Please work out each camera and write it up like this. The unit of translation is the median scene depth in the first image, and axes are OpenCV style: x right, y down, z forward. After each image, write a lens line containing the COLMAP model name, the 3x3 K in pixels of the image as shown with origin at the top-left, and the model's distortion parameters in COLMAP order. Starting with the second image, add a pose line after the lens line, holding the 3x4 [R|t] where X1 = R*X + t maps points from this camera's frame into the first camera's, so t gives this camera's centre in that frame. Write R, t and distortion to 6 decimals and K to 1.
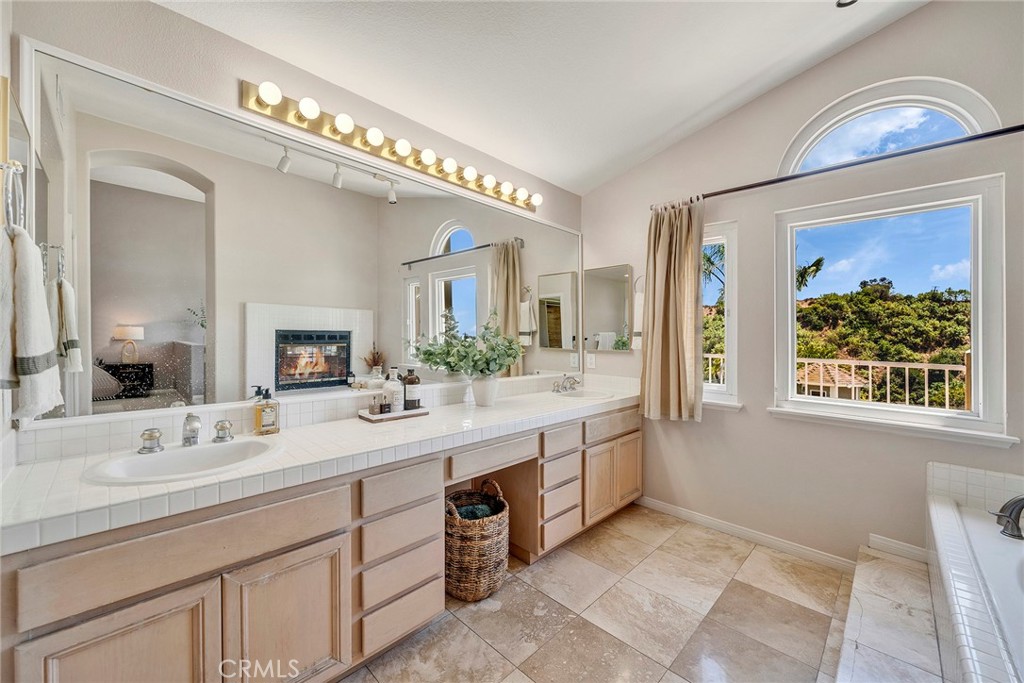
lens RADIAL K [[398.7, 0, 507.7], [0, 398.7, 335.3], [0, 0, 1]] dist [0.000227, -0.000019]
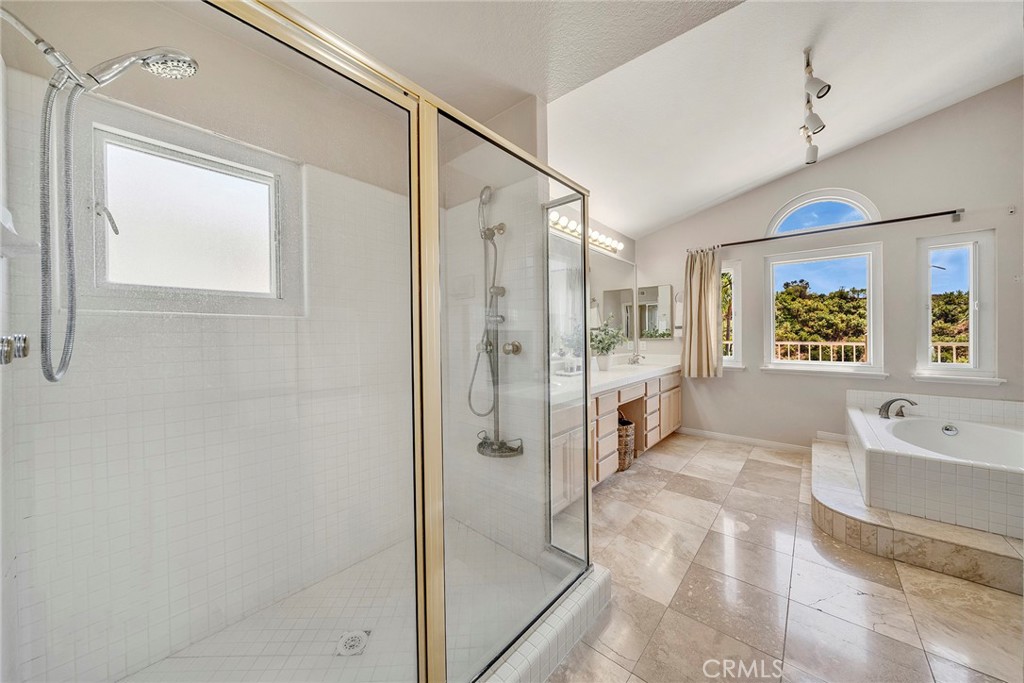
lens RADIAL K [[352.0, 0, 512.0], [0, 352.0, 341.5], [0, 0, 1]] dist [-0.000610, -0.000032]
pose [[0.997563, -0.023744, 0.065611, -0.470639], [0.022422, 0.999532, 0.020816, 0.009193], [-0.066074, -0.019294, 0.997628, -0.413151]]
